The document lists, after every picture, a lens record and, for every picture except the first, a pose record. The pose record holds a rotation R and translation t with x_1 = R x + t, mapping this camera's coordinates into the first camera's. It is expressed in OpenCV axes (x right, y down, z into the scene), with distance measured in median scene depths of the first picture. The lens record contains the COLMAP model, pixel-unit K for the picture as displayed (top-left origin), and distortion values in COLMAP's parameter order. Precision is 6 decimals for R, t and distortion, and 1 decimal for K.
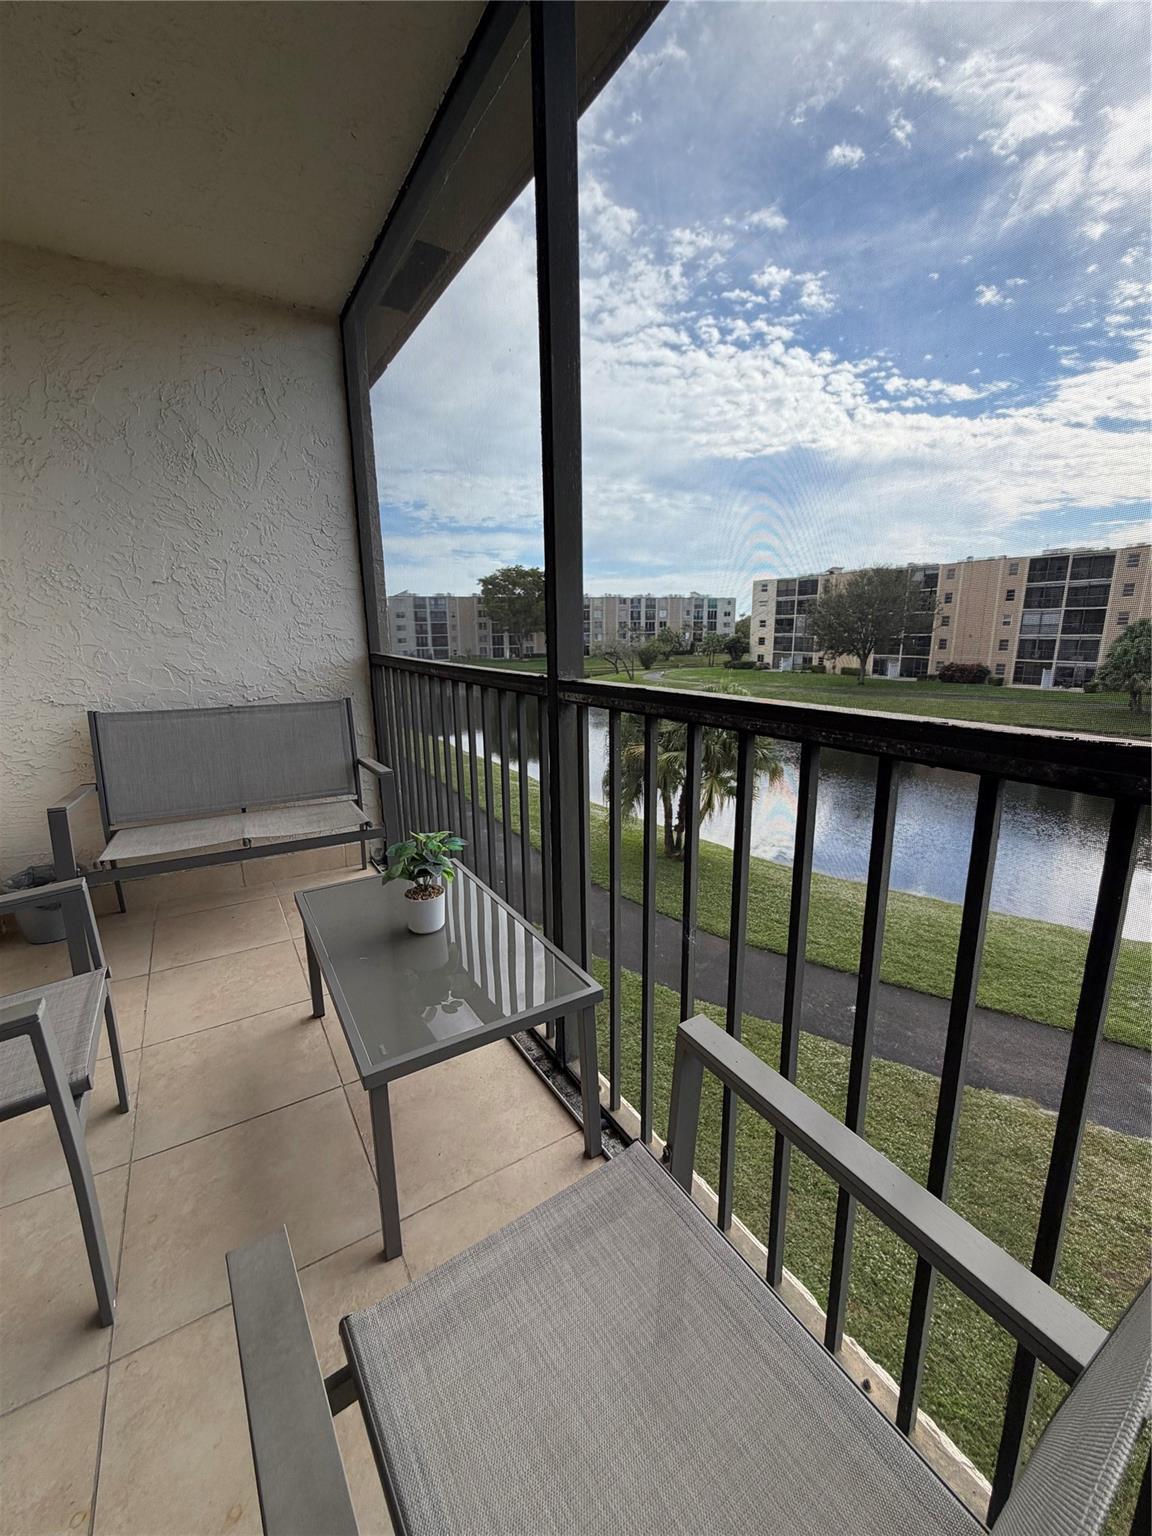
lens RADIAL K [[614.4, 0, 575.1], [0, 614.4, 767.3], [0, 0, 1]] dist [-0.000025, 0.000240]
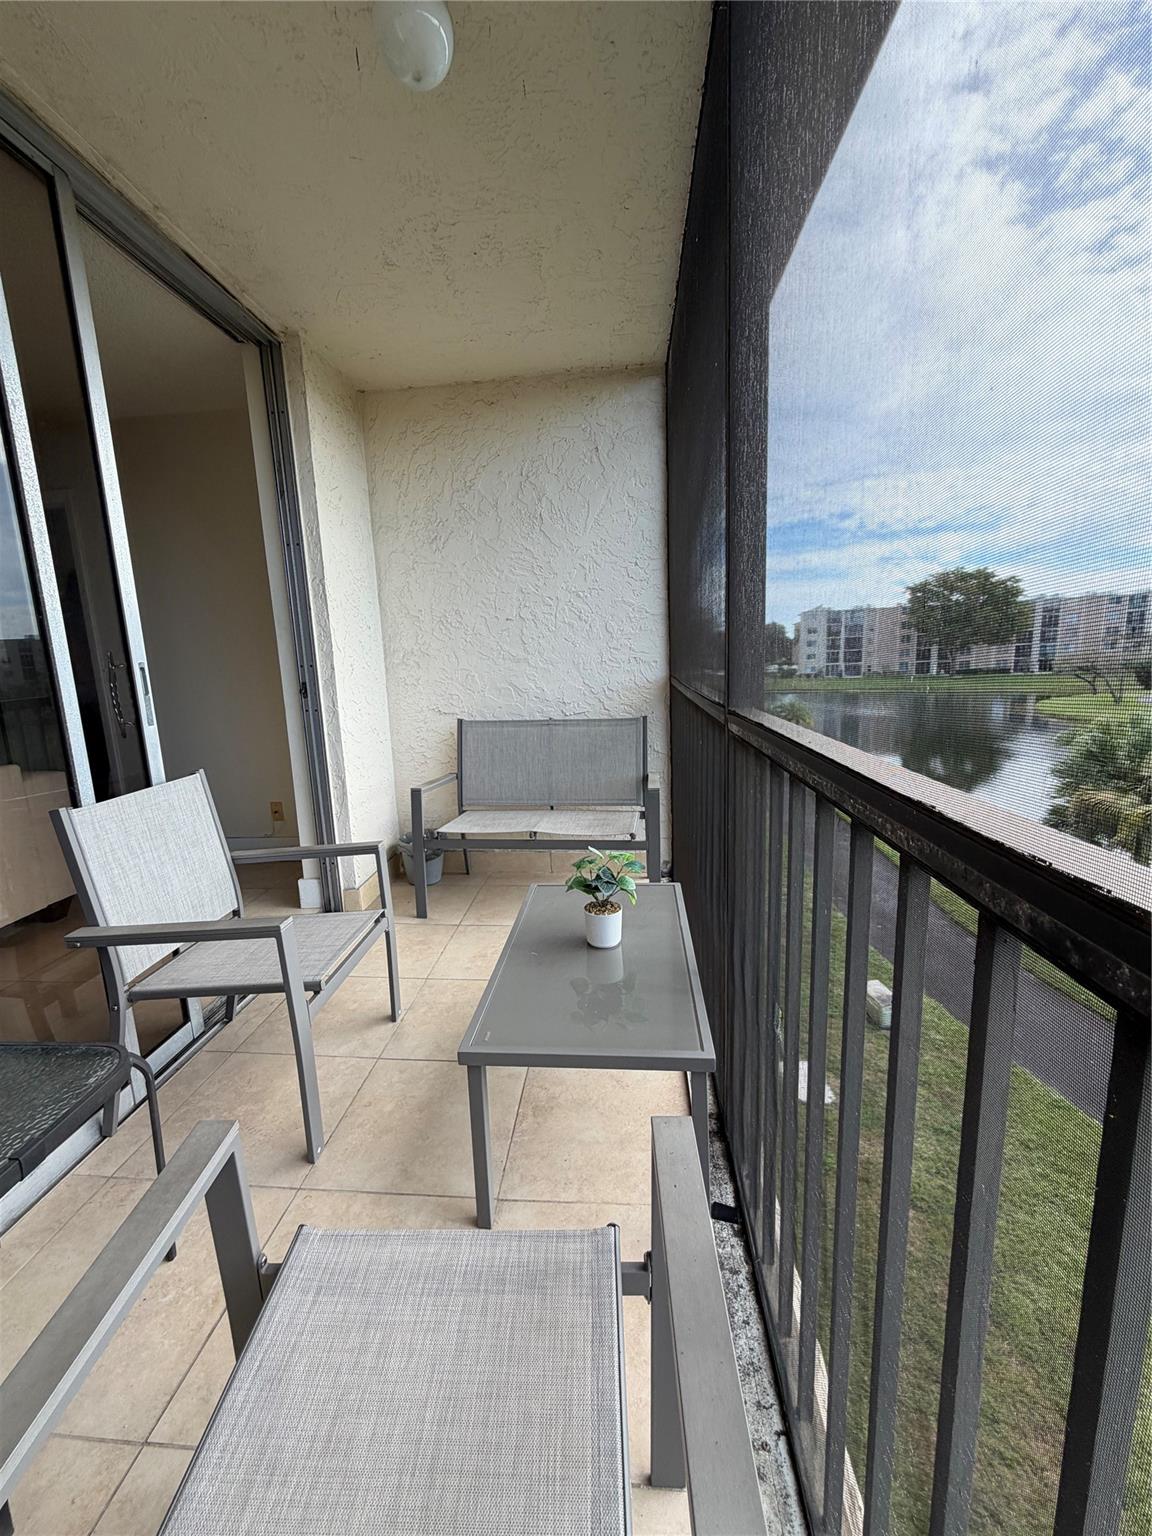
lens RADIAL K [[614.4, 0, 576.4], [0, 614.4, 766.6], [0, 0, 1]] dist [-0.000025, 0.000240]
pose [[0.803004, 0.088247, -0.589403, 0.174507], [-0.103802, 0.994570, 0.007491, -0.020803], [0.586864, 0.055166, 0.807804, 0.068825]]
